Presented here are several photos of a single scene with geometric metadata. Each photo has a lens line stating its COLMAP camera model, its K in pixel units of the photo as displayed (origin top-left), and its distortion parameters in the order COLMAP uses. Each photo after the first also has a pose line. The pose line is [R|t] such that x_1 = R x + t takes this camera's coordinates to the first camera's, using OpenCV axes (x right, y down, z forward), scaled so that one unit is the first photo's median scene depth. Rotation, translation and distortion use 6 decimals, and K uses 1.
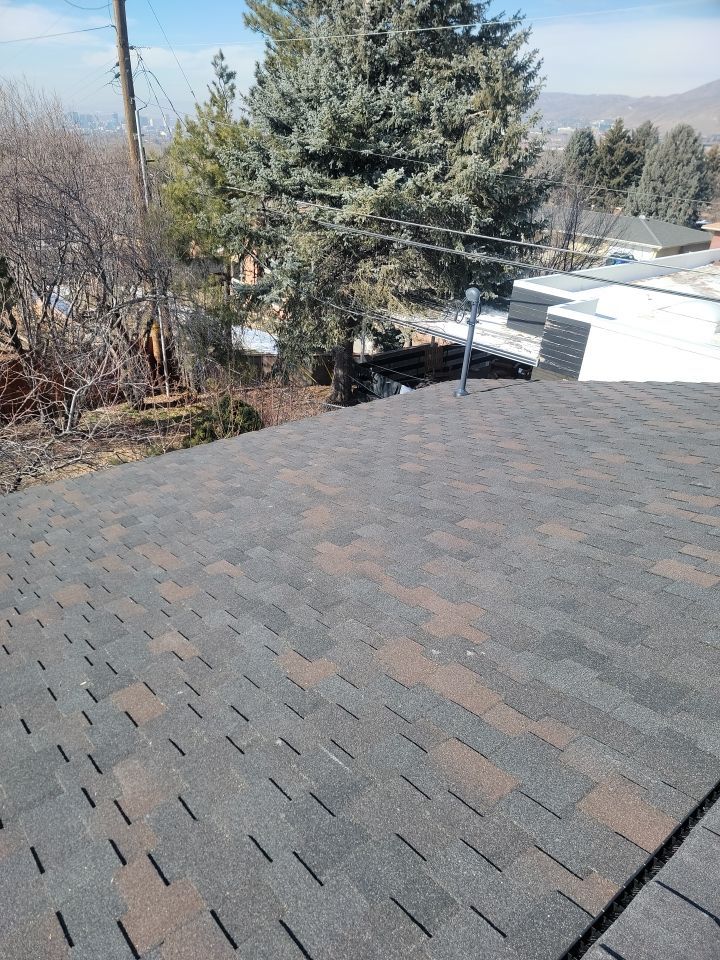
lens RADIAL K [[633.7, 0, 359.8], [0, 633.7, 484.7], [0, 0, 1]] dist [0.030614, -0.051498]
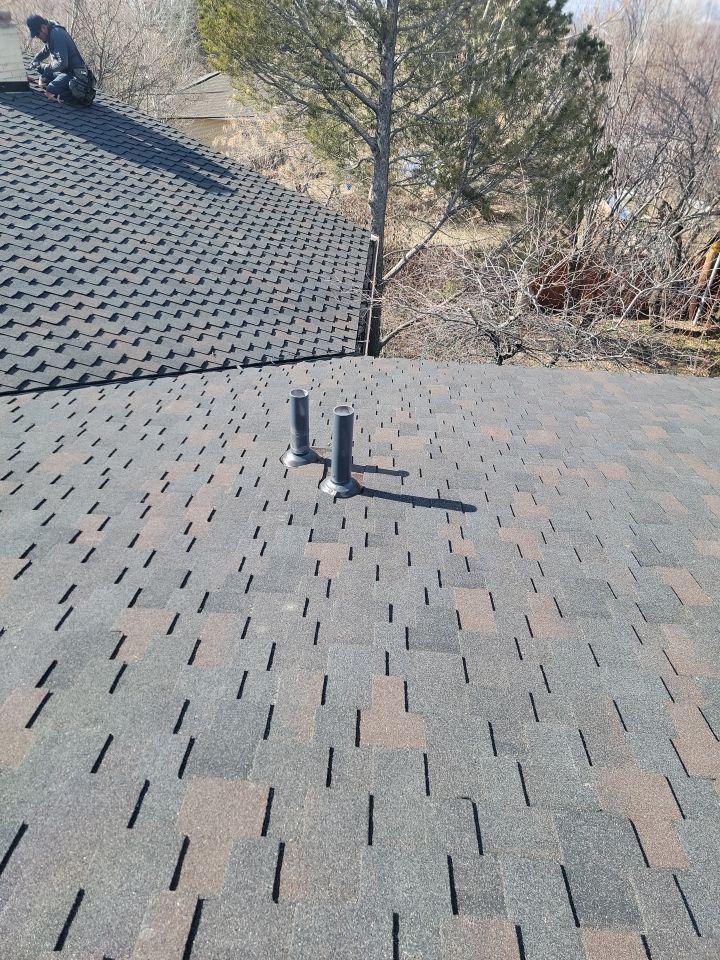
lens RADIAL K [[633.7, 0, 359.8], [0, 633.7, 484.7], [0, 0, 1]] dist [0.030614, -0.051498]
pose [[0.723293, 0.405304, -0.559085, -0.143958], [-0.334443, 0.913947, 0.229887, 0.086023], [0.604148, 0.020707, 0.796603, -0.109266]]
